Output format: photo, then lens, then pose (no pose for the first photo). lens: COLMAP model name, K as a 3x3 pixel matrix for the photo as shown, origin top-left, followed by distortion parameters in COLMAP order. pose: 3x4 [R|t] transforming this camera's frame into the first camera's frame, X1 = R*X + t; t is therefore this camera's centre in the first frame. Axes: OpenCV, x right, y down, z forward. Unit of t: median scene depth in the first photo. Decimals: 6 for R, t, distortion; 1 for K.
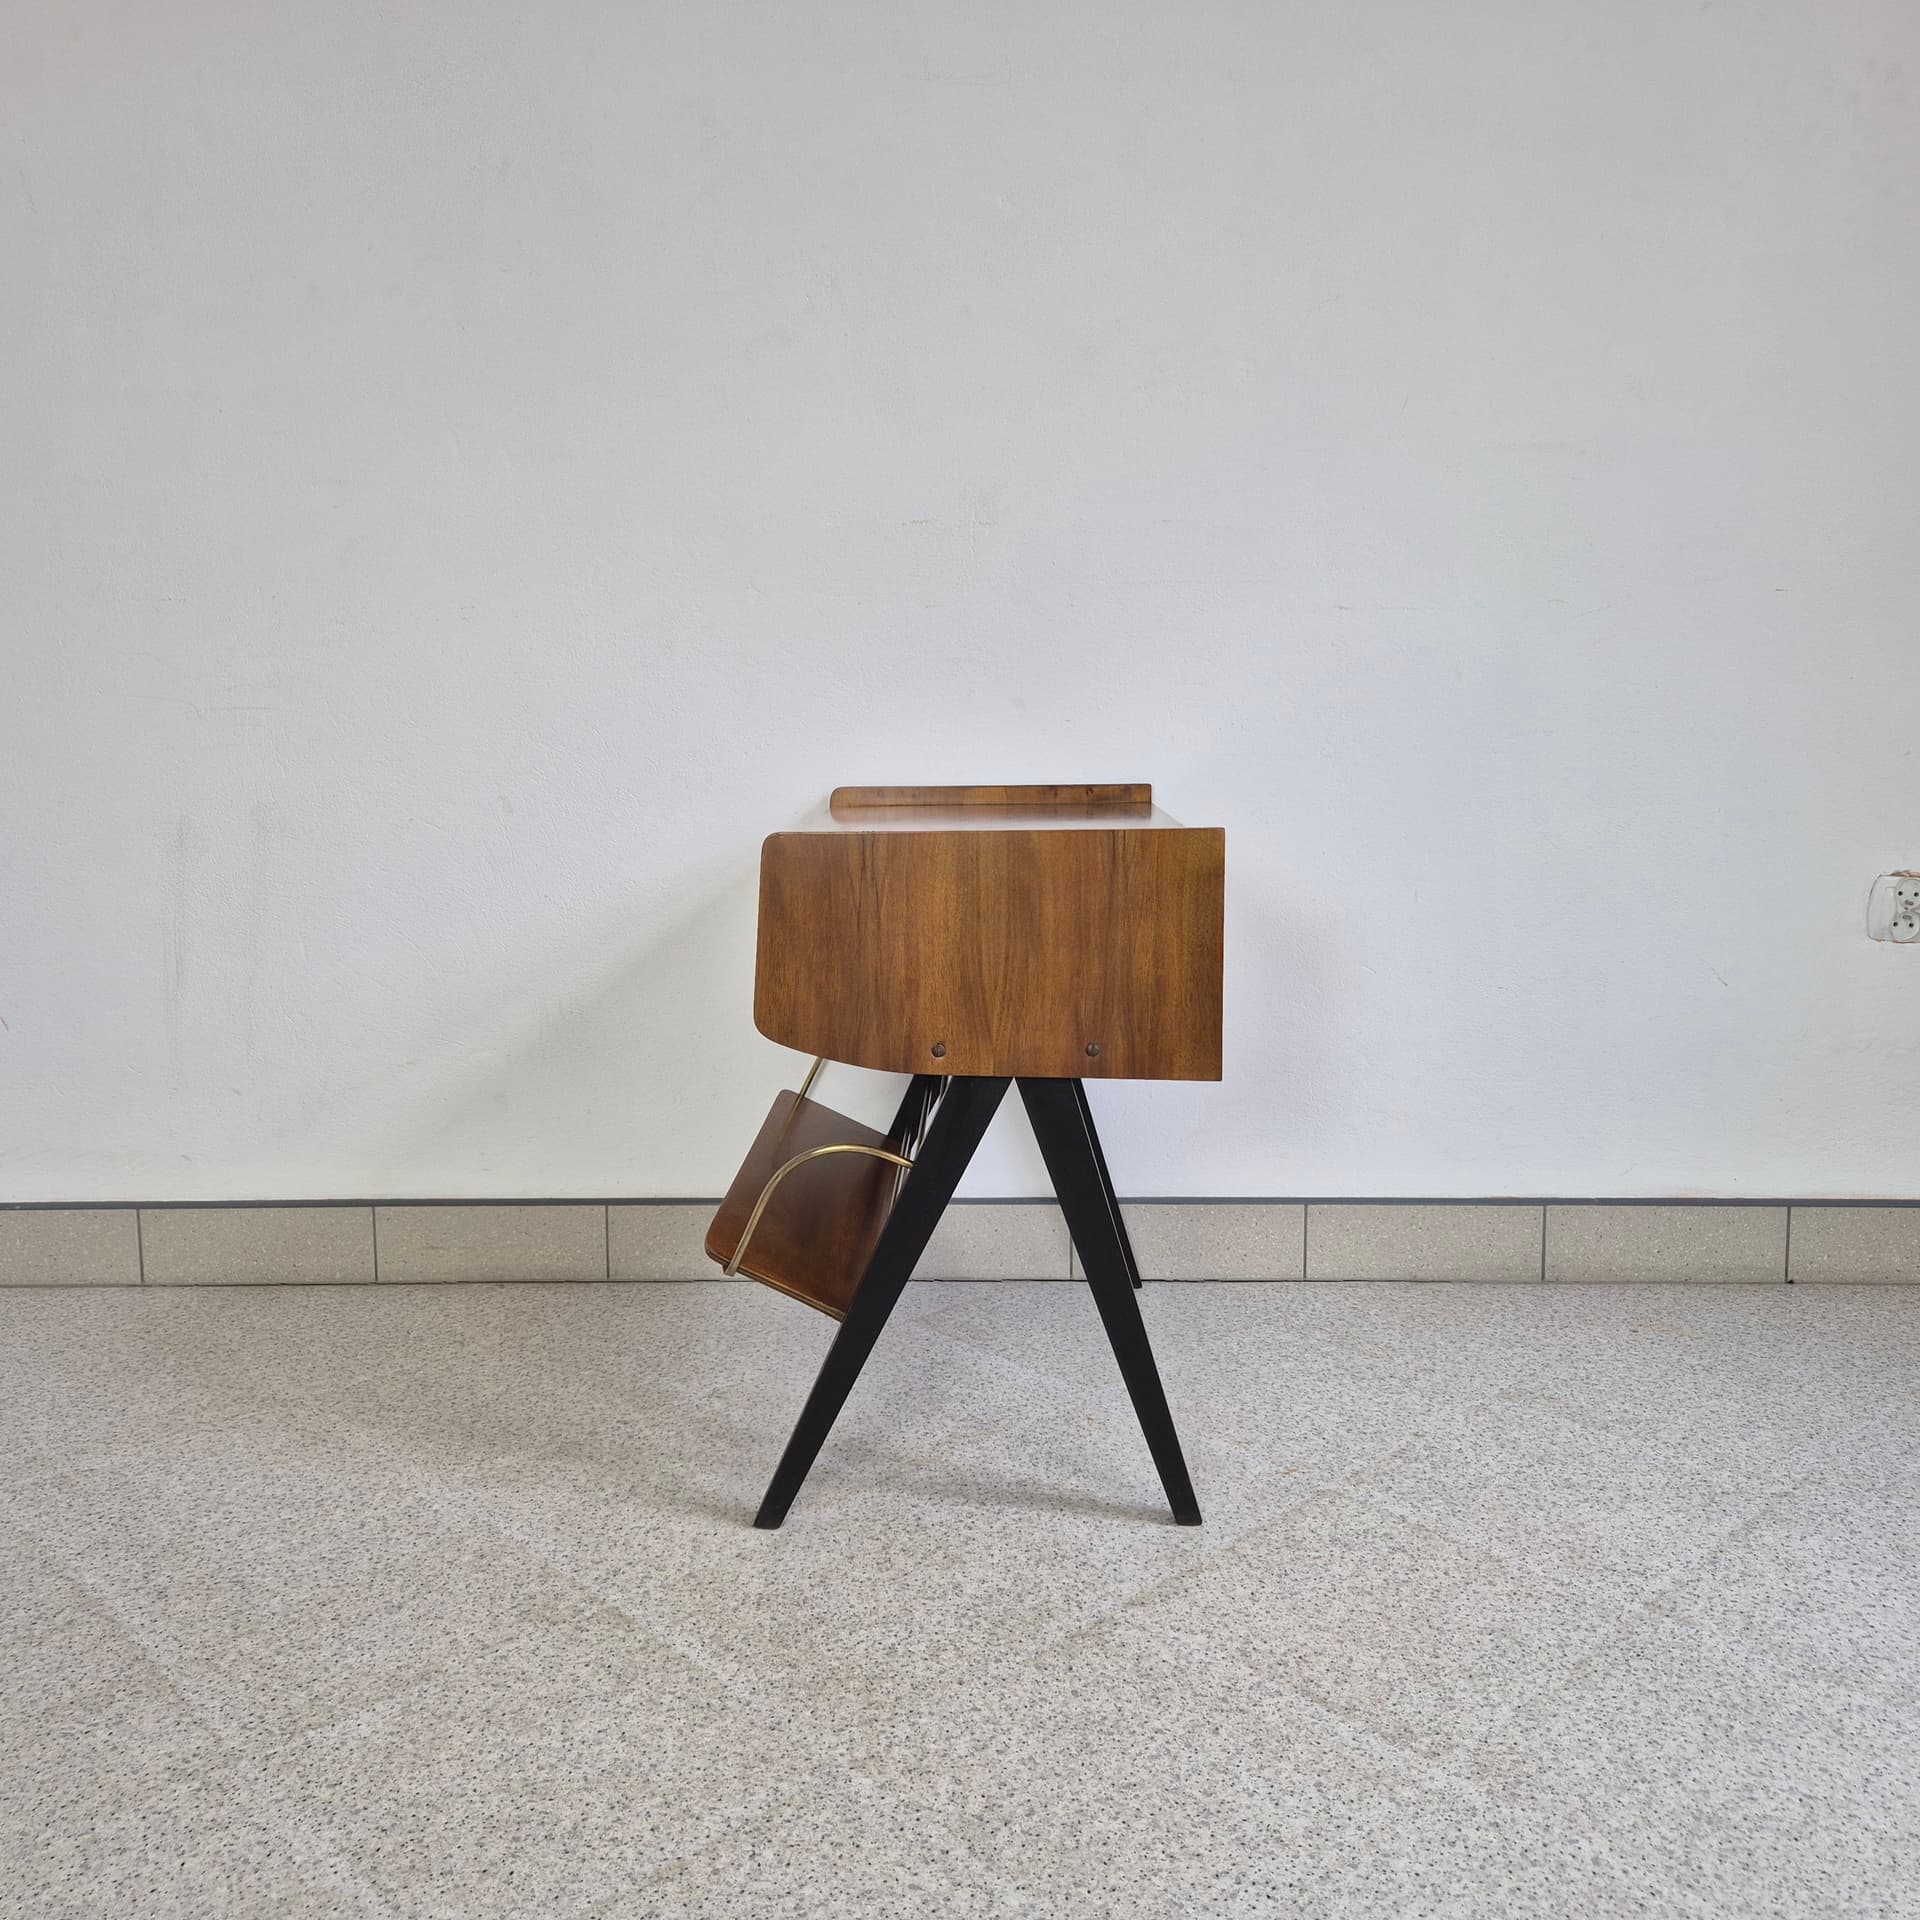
lens RADIAL K [[1758.6, 0, 953.2], [0, 1758.6, 940.9], [0, 0, 1]] dist [0.042136, -0.039511]
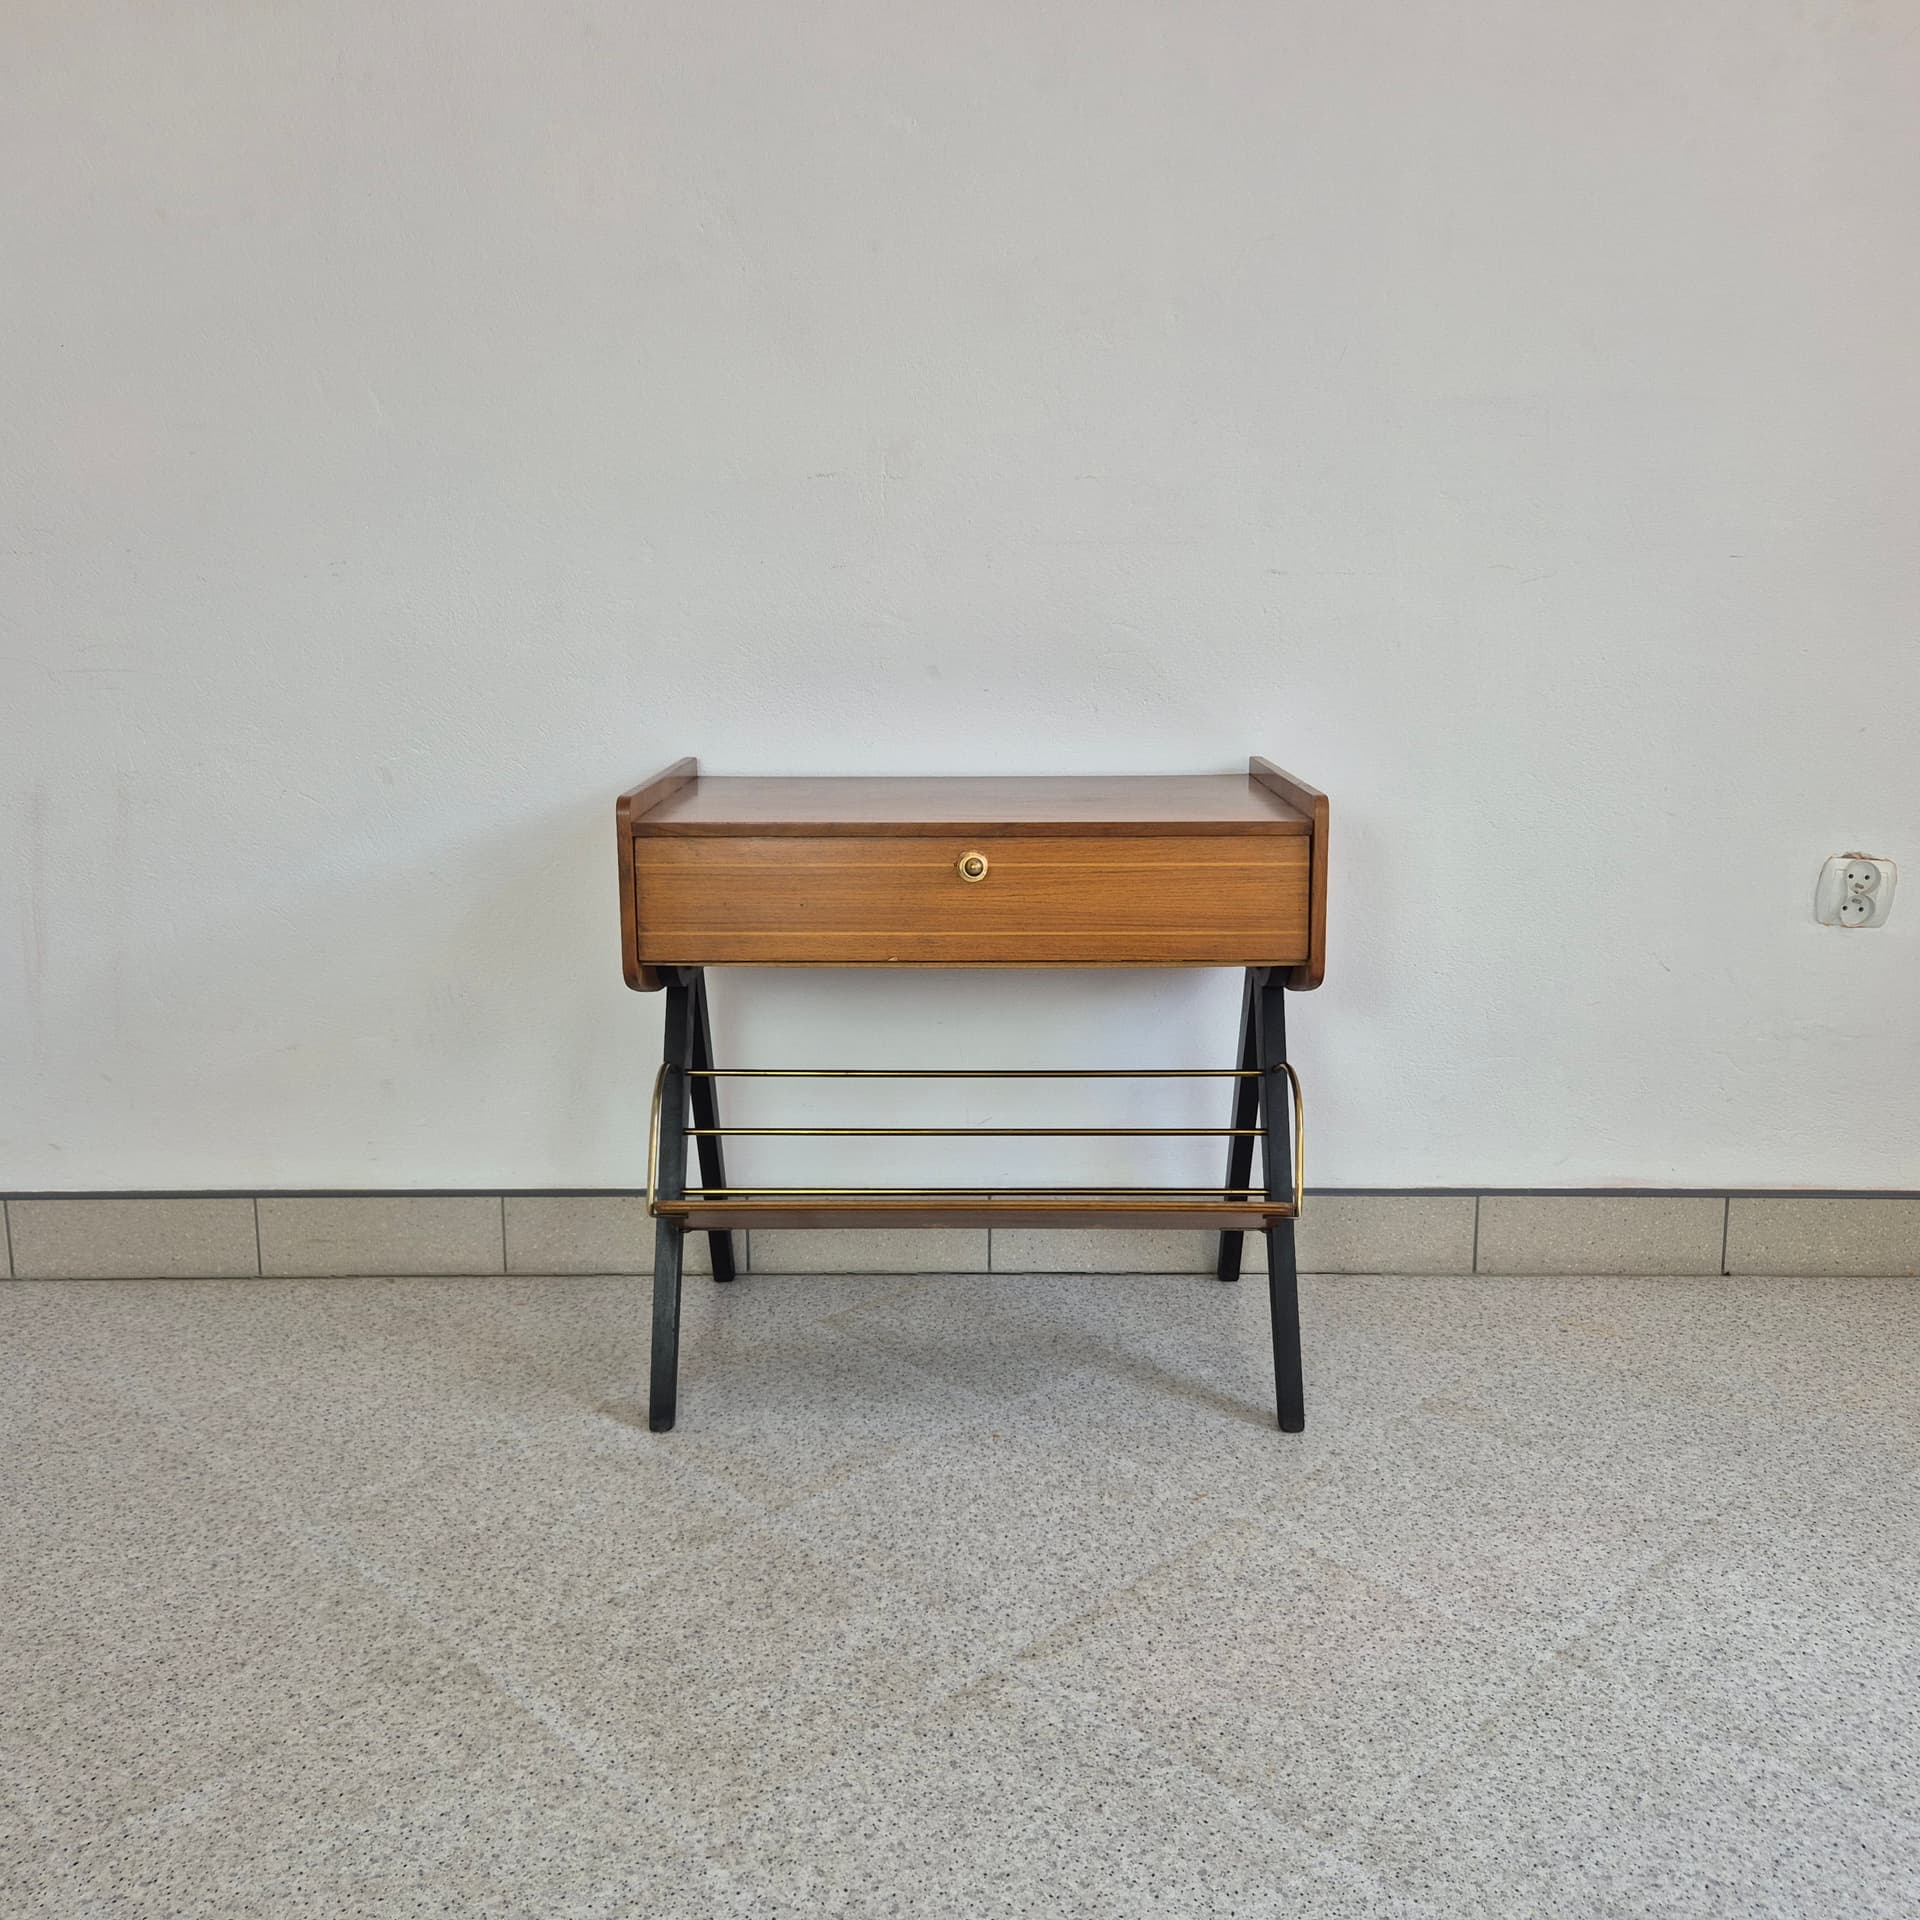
lens RADIAL K [[1758.6, 0, 969.0], [0, 1758.6, 950.7], [0, 0, 1]] dist [0.042136, -0.039511]
pose [[0.999703, 0.001676, 0.024299, 0.050944], [-0.003015, 0.998473, 0.055154, -0.057247], [-0.024170, -0.055210, 0.998182, 0.077589]]
